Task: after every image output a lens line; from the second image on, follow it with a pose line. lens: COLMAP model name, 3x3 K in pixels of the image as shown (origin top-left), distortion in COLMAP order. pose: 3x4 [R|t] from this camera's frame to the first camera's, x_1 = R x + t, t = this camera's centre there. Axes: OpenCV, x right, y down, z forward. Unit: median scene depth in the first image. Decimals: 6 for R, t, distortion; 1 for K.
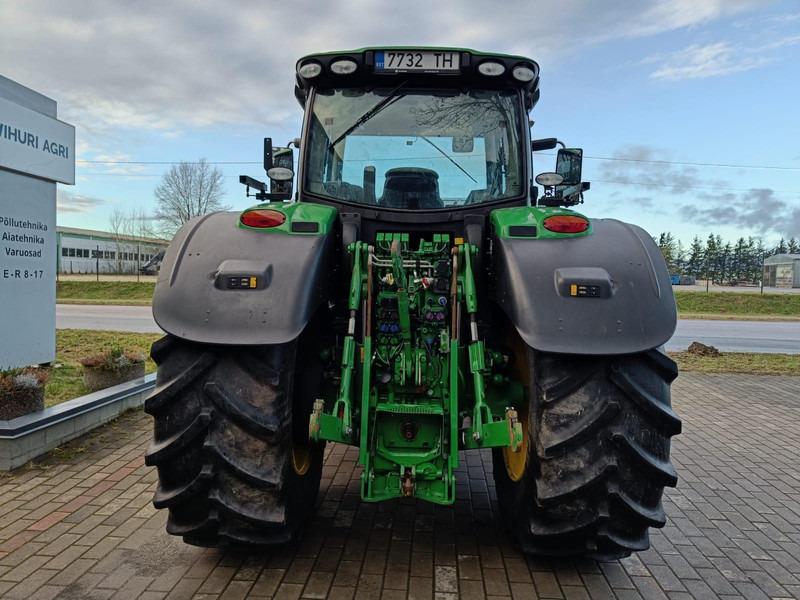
lens RADIAL K [[568.1, 0, 400.3], [0, 568.1, 304.5], [0, 0, 1]] dist [0.020235, -0.004121]
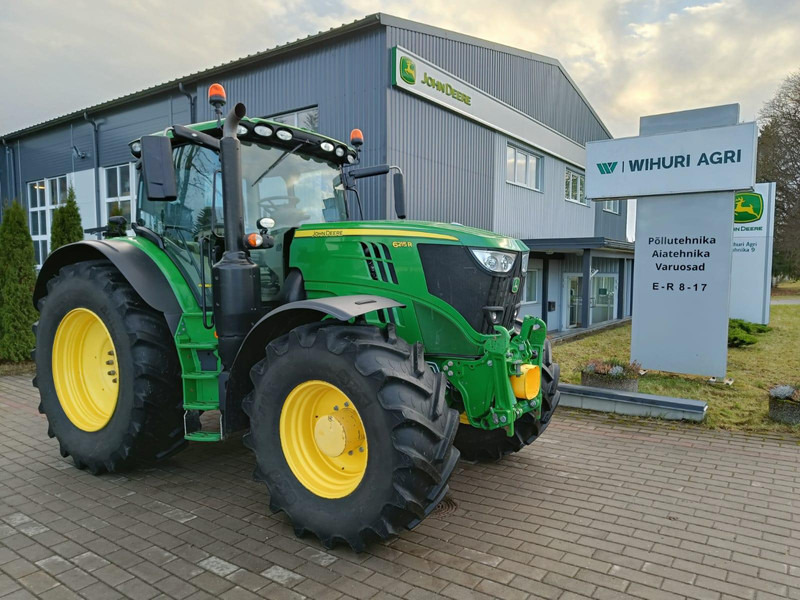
lens RADIAL K [[568.1, 0, 400.3], [0, 568.1, 304.5], [0, 0, 1]] dist [0.020235, -0.004121]
pose [[-0.520218, 0.031306, -0.853460, 0.534747], [-0.056152, 0.995912, 0.070759, -0.067634], [0.852186, 0.084734, -0.516333, 1.121623]]
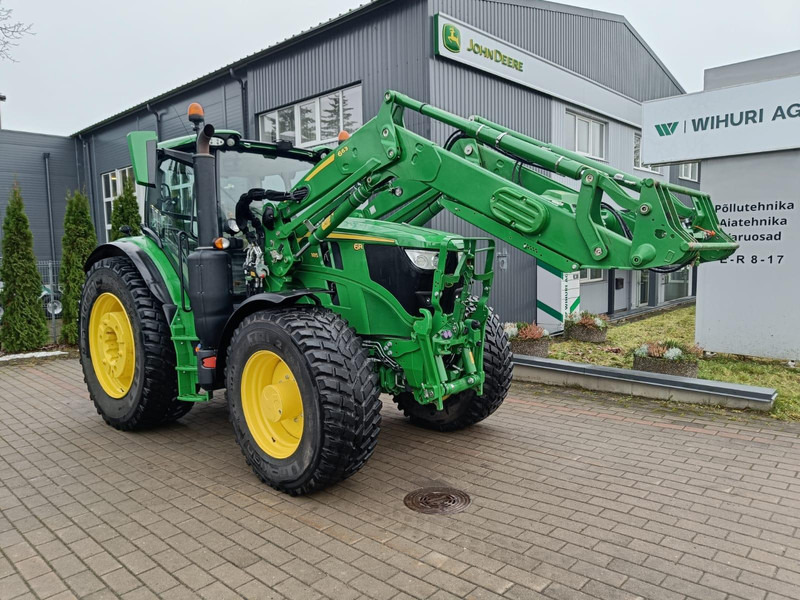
lens RADIAL K [[571.7, 0, 400.0], [0, 571.7, 300.0], [0, 0, 1]] dist [0.022734, -0.006027]
pose [[-0.624429, 0.061566, -0.778651, 0.466547], [-0.029298, 0.994341, 0.102115, -0.067707], [0.780532, 0.086576, -0.619092, 1.155978]]
